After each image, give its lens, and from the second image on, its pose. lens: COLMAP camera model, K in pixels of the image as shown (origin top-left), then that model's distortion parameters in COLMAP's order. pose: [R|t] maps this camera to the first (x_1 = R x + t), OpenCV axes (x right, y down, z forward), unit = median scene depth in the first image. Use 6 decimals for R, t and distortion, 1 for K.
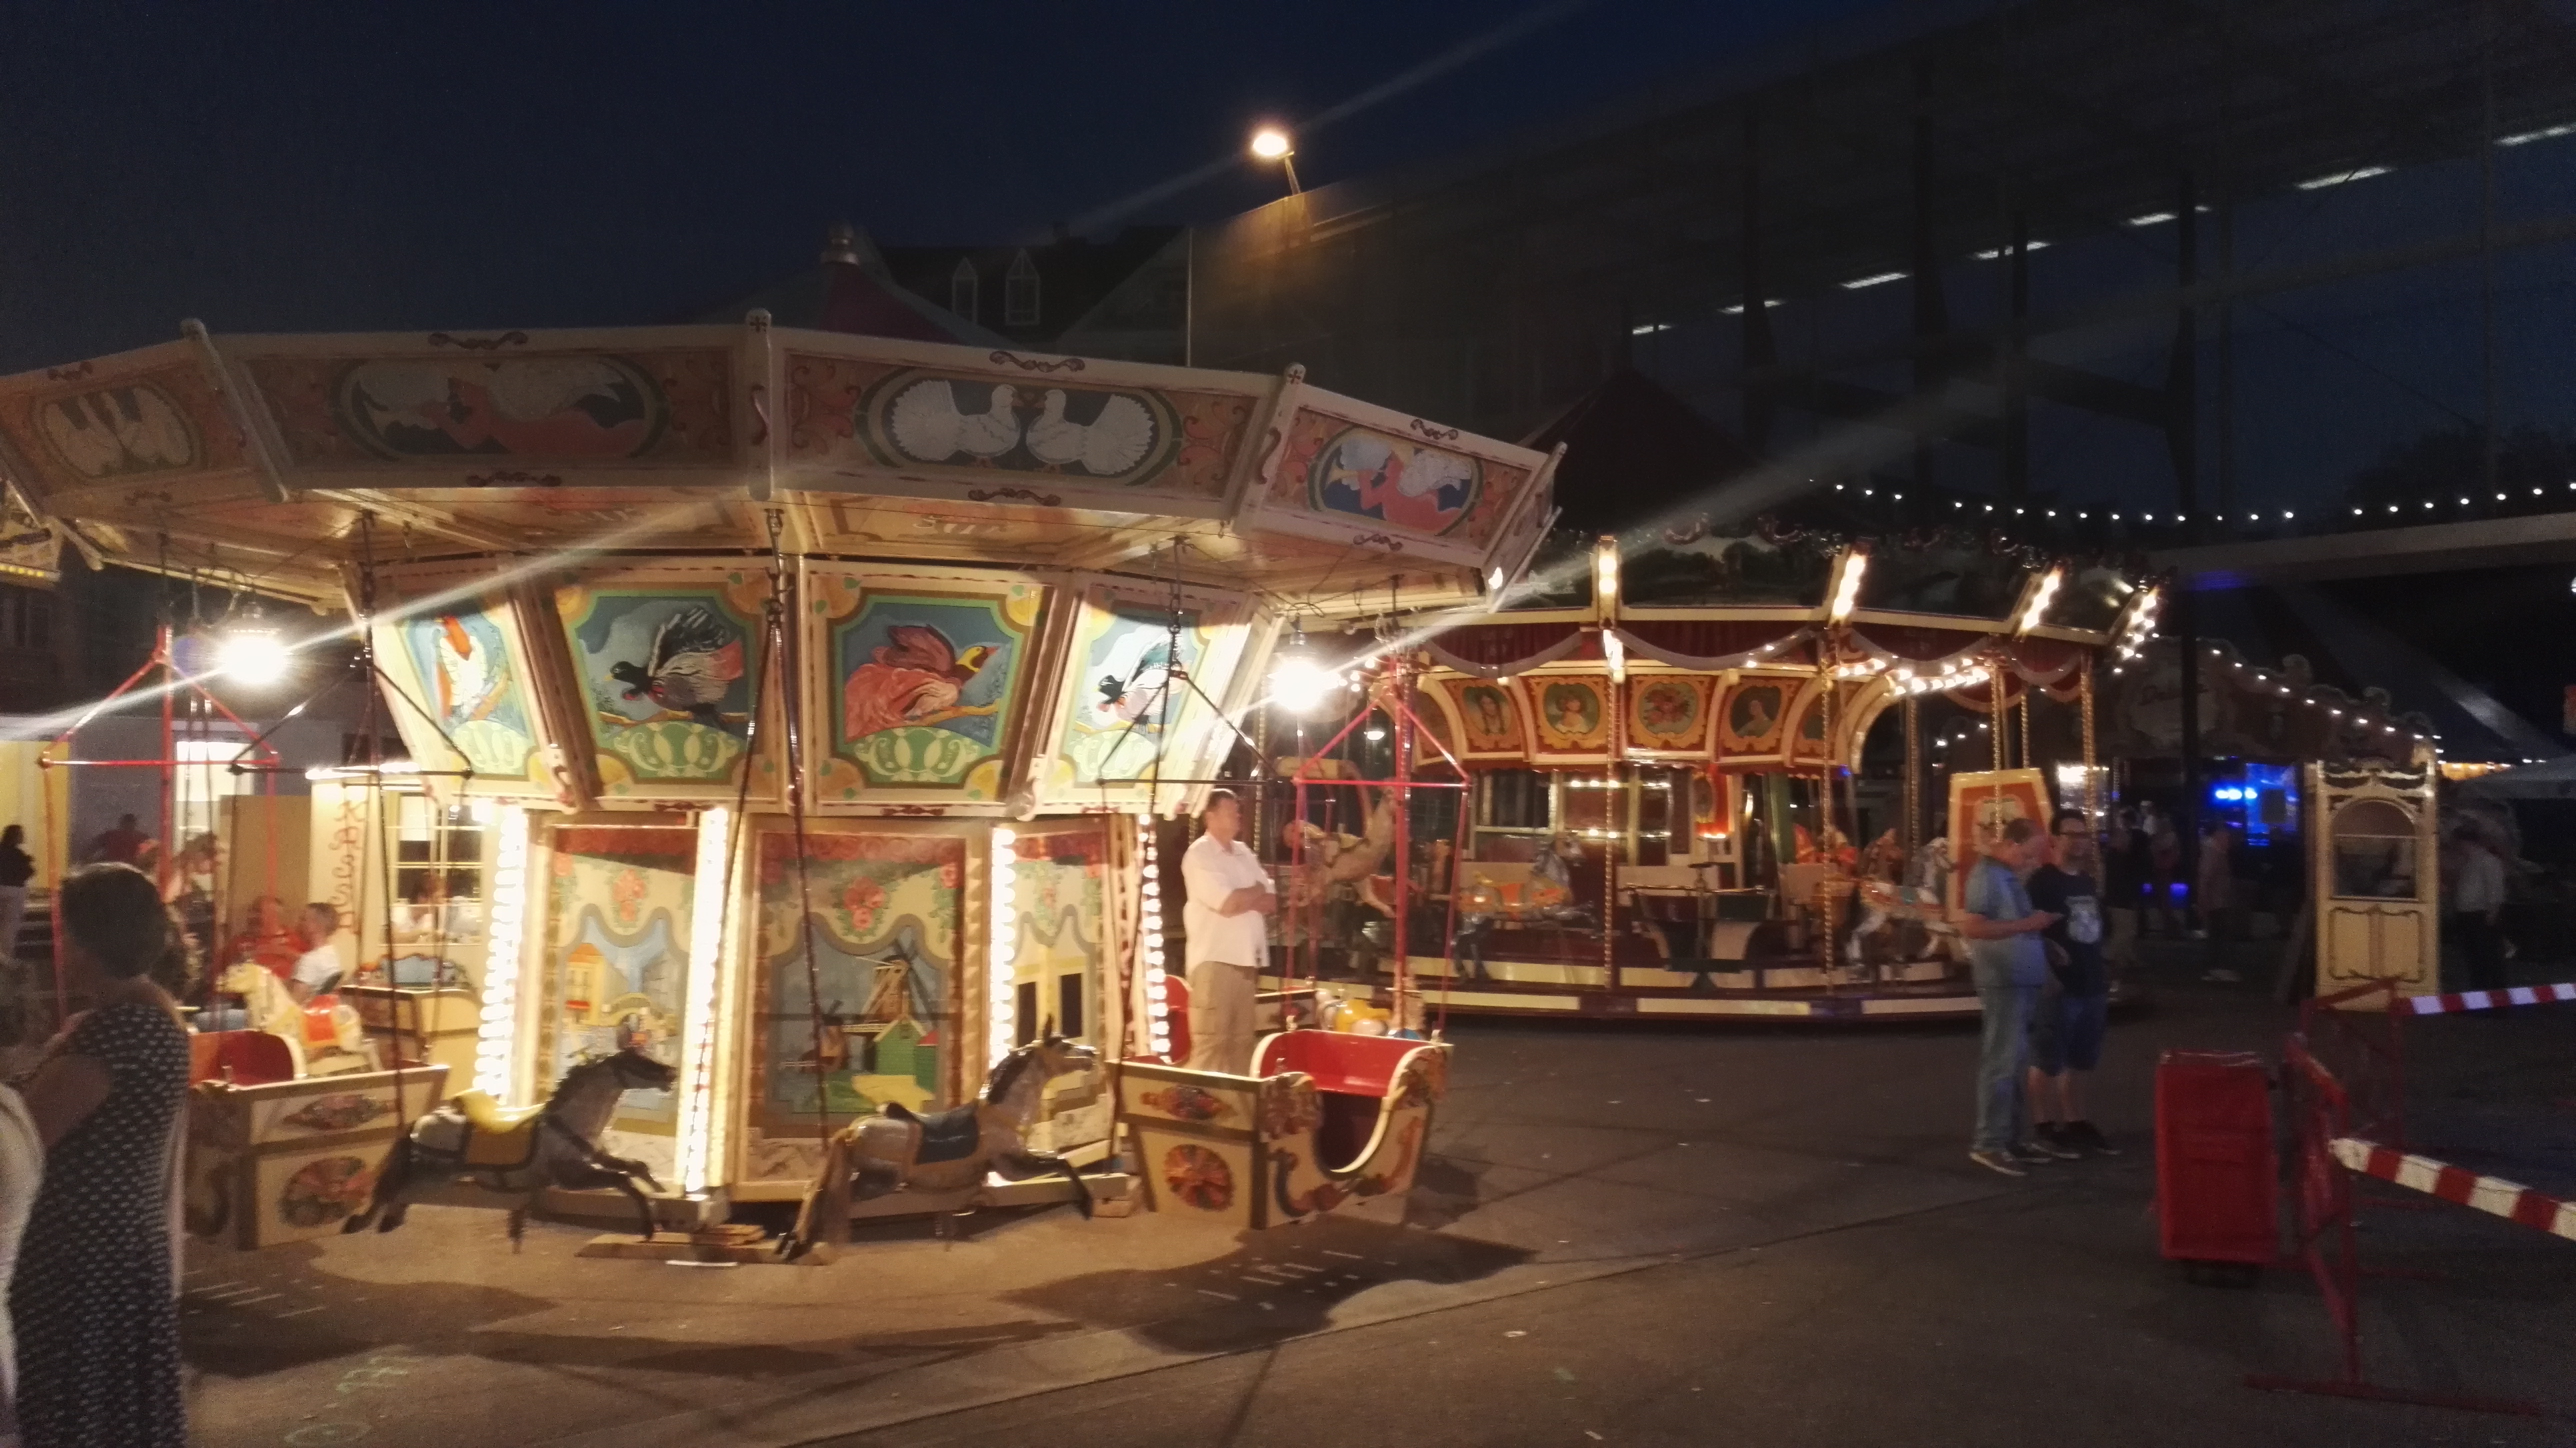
lens RADIAL K [[2107.1, 0, 1282.8], [0, 2107.1, 717.7], [0, 0, 1]] dist [0.058792, 0.007885]
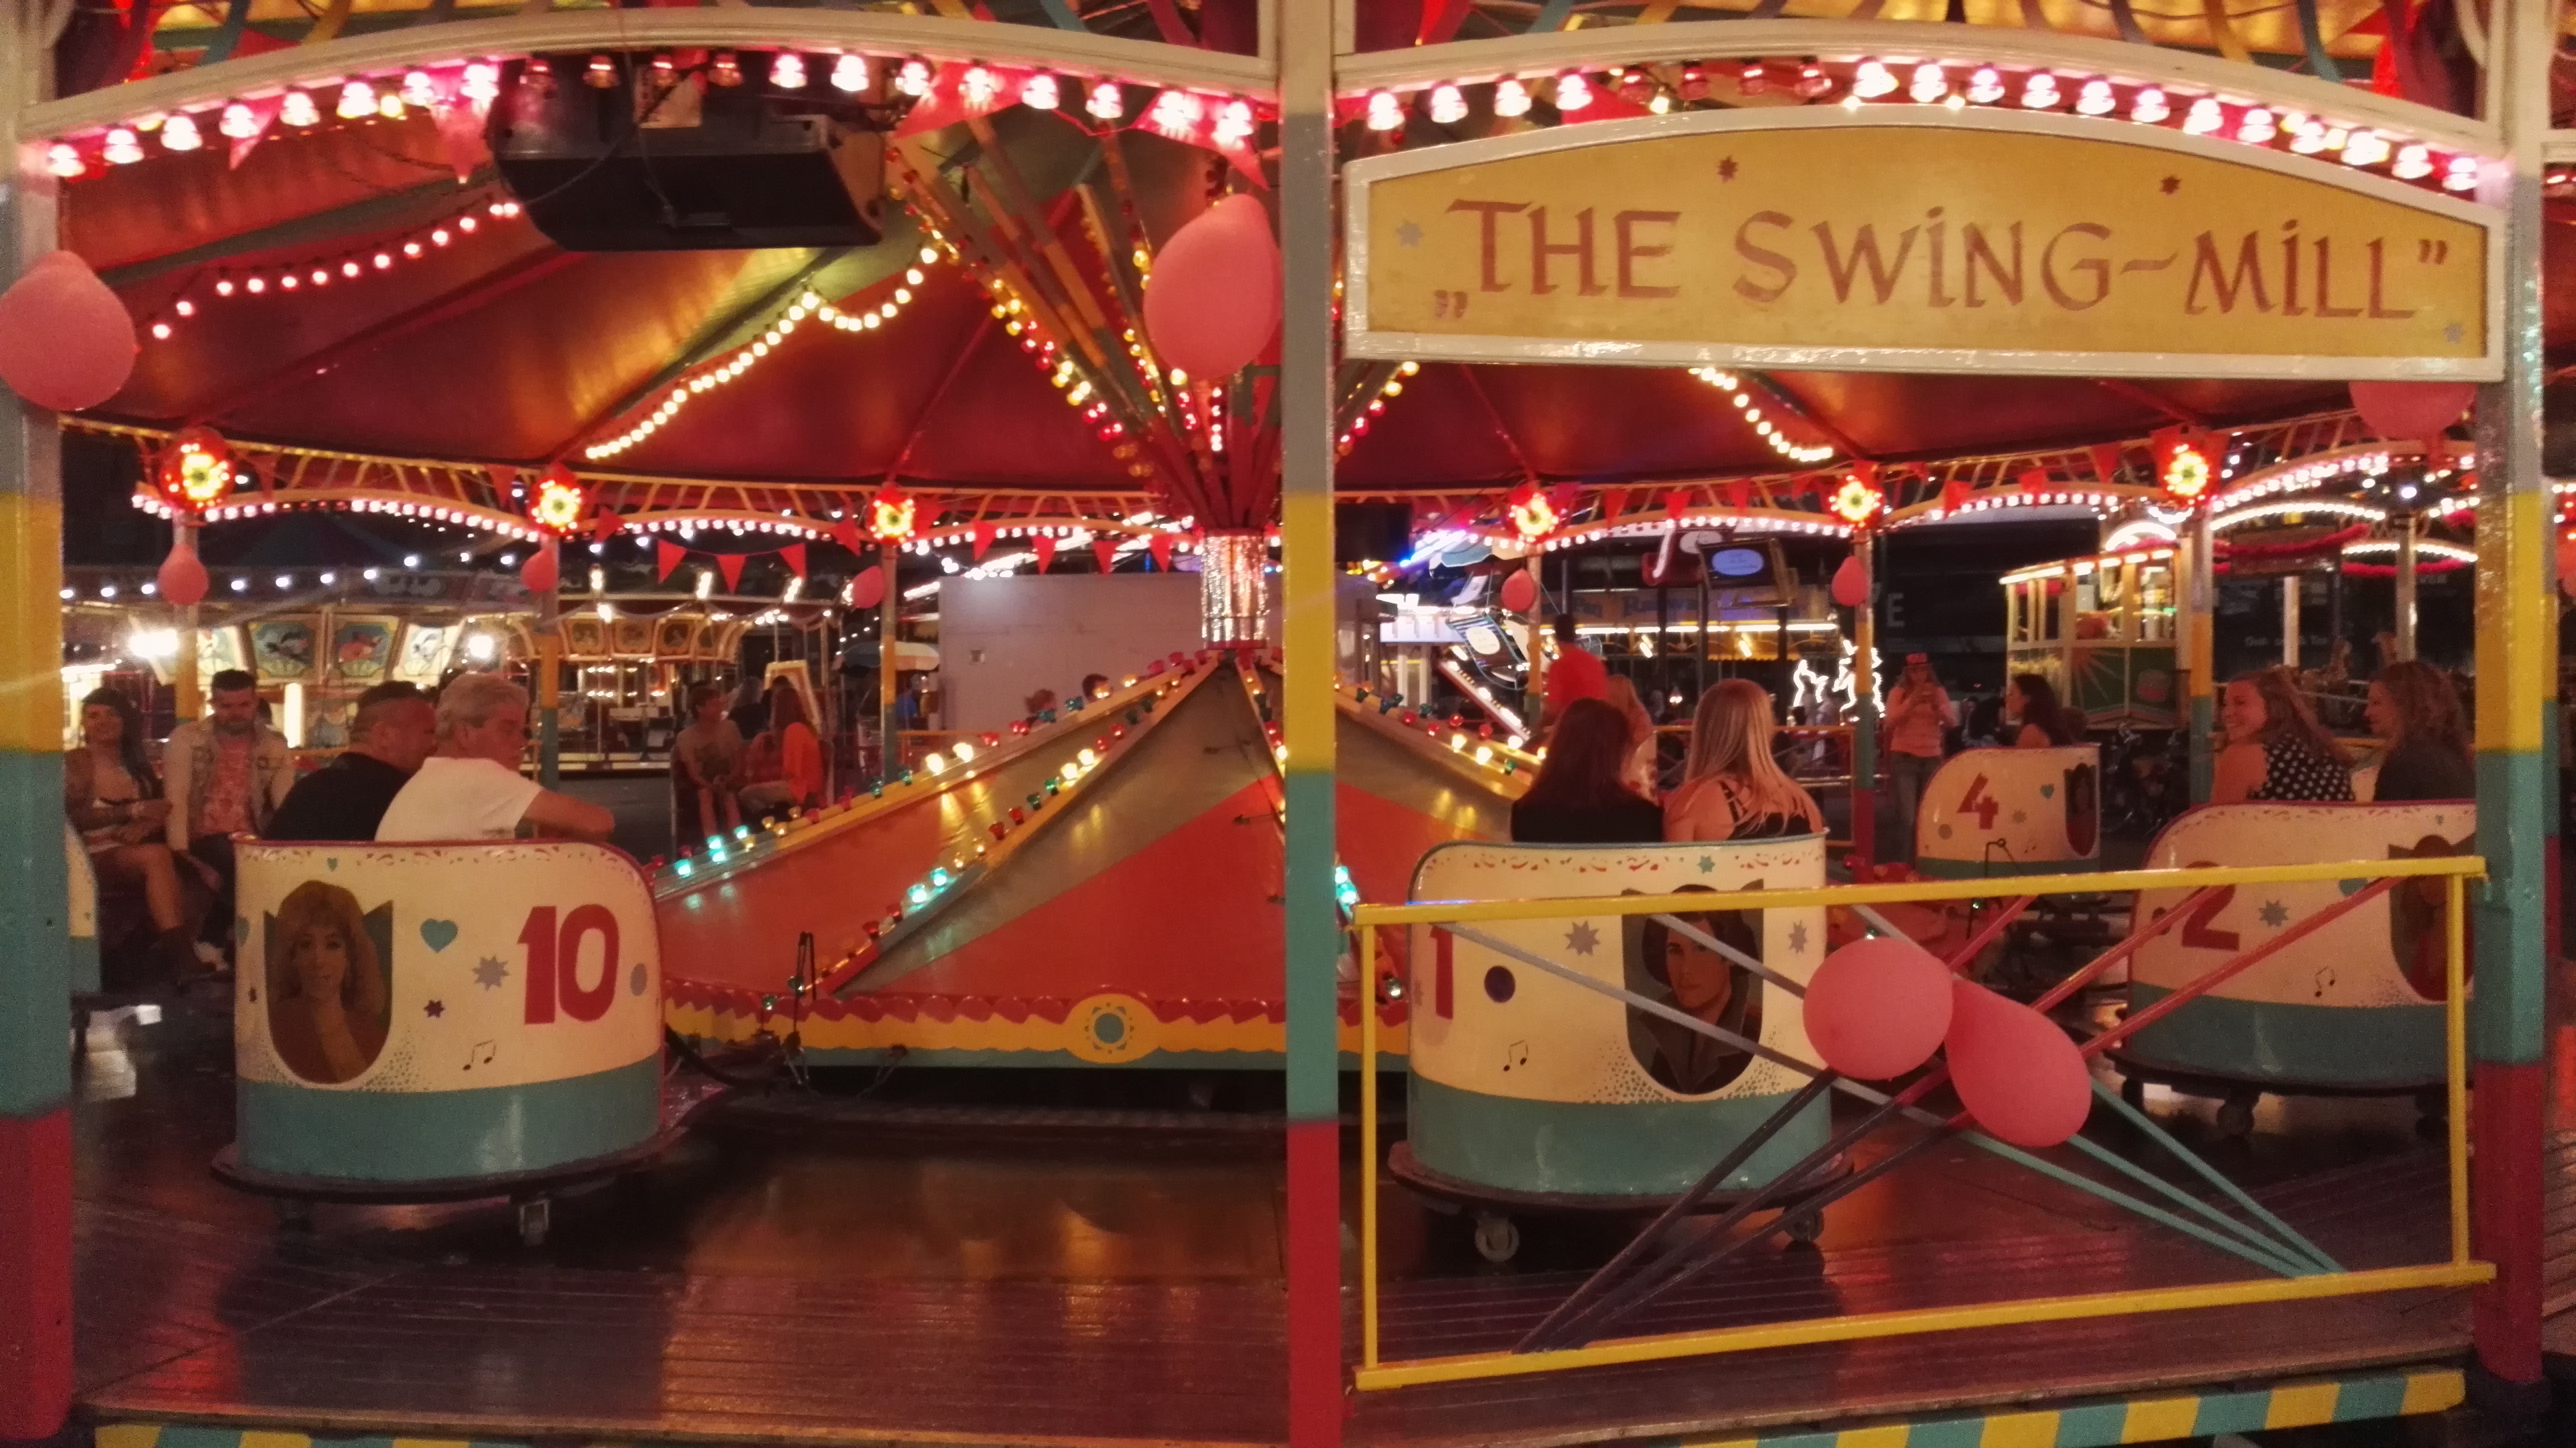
lens RADIAL K [[2107.1, 0, 1272.7], [0, 2107.1, 711.4], [0, 0, 1]] dist [0.058792, 0.007885]
pose [[0.914117, -0.019384, 0.404987, -0.105721], [-0.003657, 0.998422, 0.056042, -0.054193], [-0.405434, -0.052710, 0.912603, -1.347320]]
